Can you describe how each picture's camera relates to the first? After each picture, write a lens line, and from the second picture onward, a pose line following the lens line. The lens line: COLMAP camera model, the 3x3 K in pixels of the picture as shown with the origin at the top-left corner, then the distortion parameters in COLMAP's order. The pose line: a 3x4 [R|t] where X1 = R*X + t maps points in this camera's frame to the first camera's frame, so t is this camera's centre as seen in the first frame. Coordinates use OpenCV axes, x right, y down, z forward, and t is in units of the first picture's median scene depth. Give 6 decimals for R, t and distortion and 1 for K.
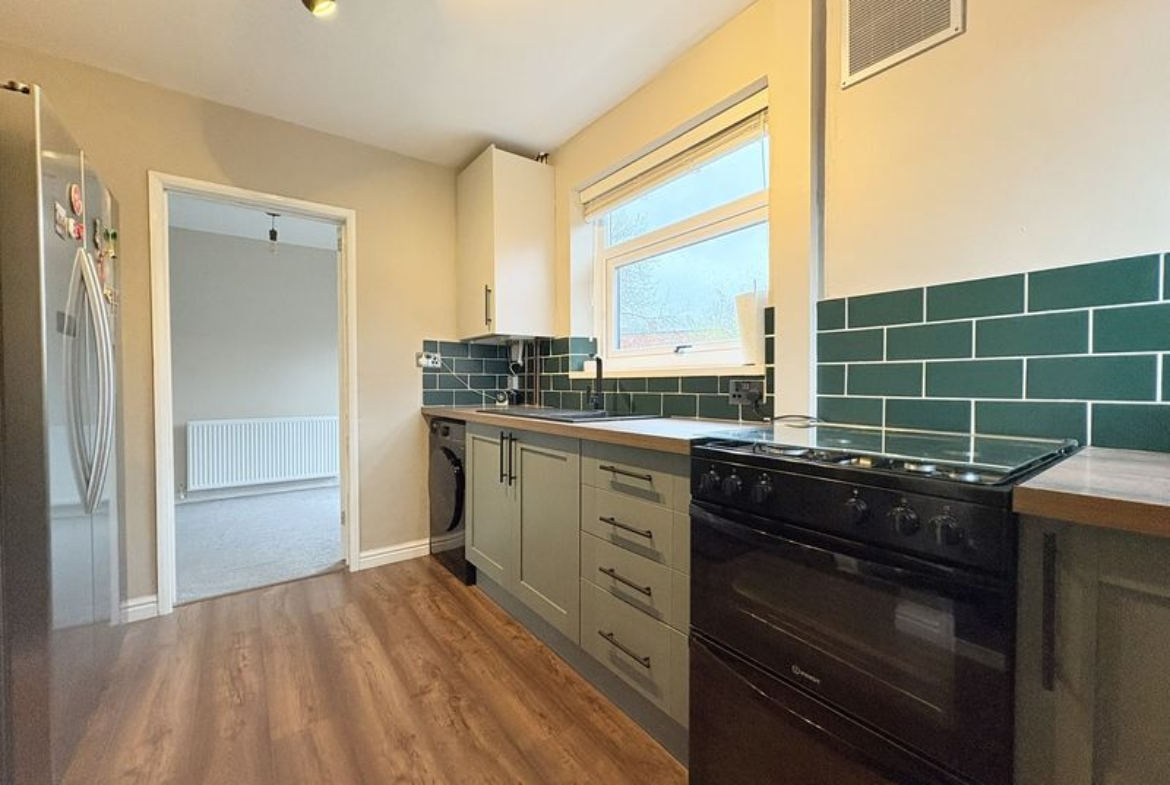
lens RADIAL K [[467.4, 0, 583.4], [0, 467.4, 391.4], [0, 0, 1]] dist [0.001197, -0.000303]
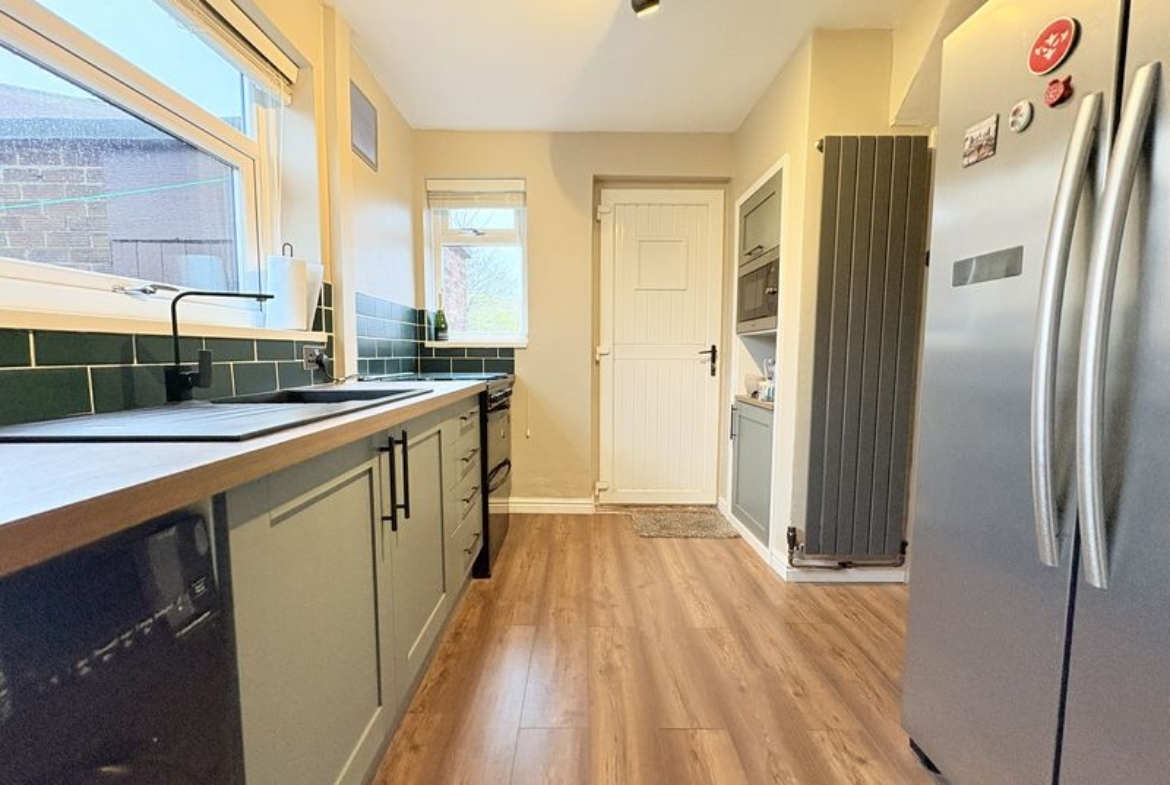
lens RADIAL K [[467.4, 0, 583.4], [0, 467.4, 391.4], [0, 0, 1]] dist [0.001197, -0.000303]
pose [[-0.807579, -0.044941, 0.588045, -0.771046], [0.010614, 0.995823, 0.090681, -0.011670], [-0.589664, 0.079474, -0.803729, 1.510090]]
